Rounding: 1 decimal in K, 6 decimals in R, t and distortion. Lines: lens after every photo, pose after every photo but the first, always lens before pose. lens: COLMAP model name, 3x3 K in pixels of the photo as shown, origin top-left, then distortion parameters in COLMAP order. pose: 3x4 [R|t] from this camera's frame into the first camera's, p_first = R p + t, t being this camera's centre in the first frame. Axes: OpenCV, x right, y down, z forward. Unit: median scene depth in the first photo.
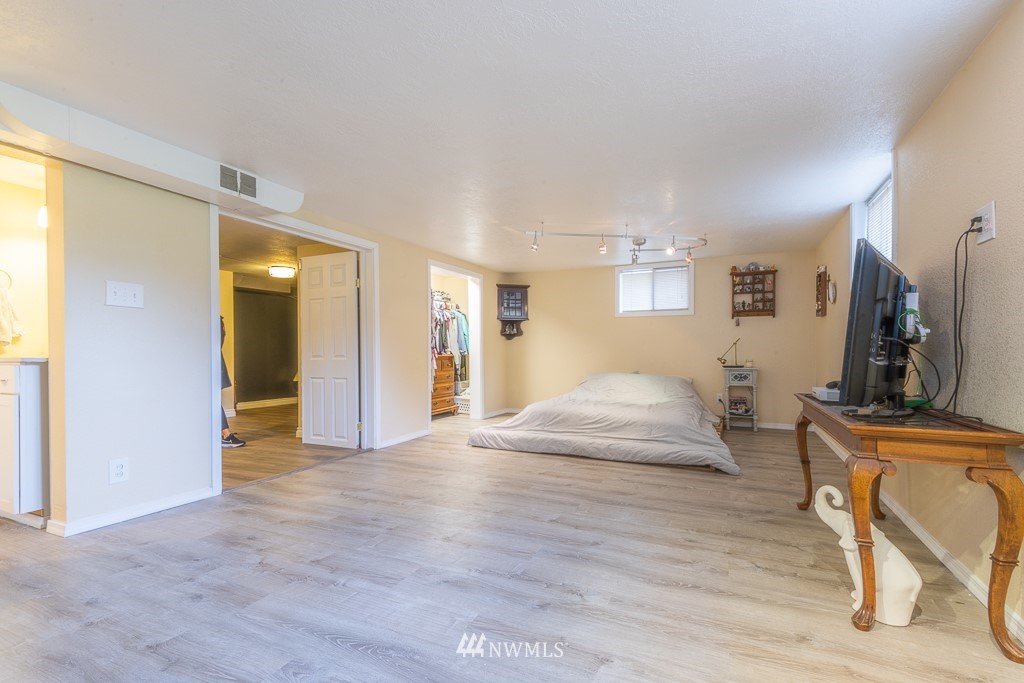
lens RADIAL K [[477.7, 0, 517.2], [0, 477.7, 351.0], [0, 0, 1]] dist [0.010545, 0.001905]
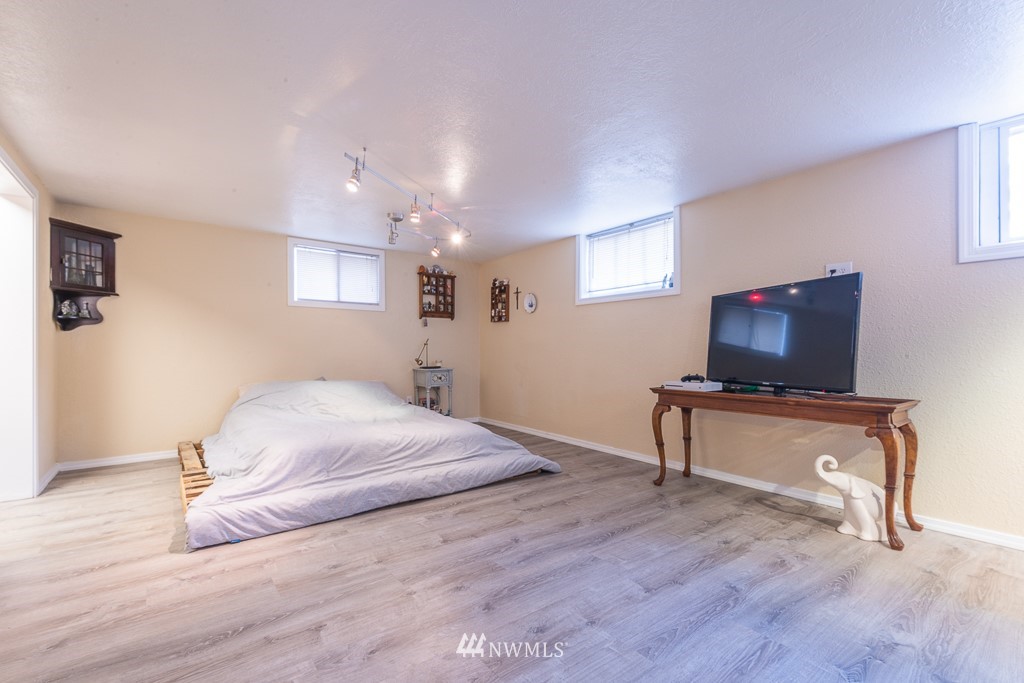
lens RADIAL K [[455.5, 0, 520.7], [0, 455.5, 347.2], [0, 0, 1]] dist [0.016193, -0.003927]
pose [[0.453131, 0.008383, 0.891405, -0.368332], [-0.003107, 0.999965, -0.007825, -0.002947], [-0.891439, 0.000776, 0.453140, 0.501192]]
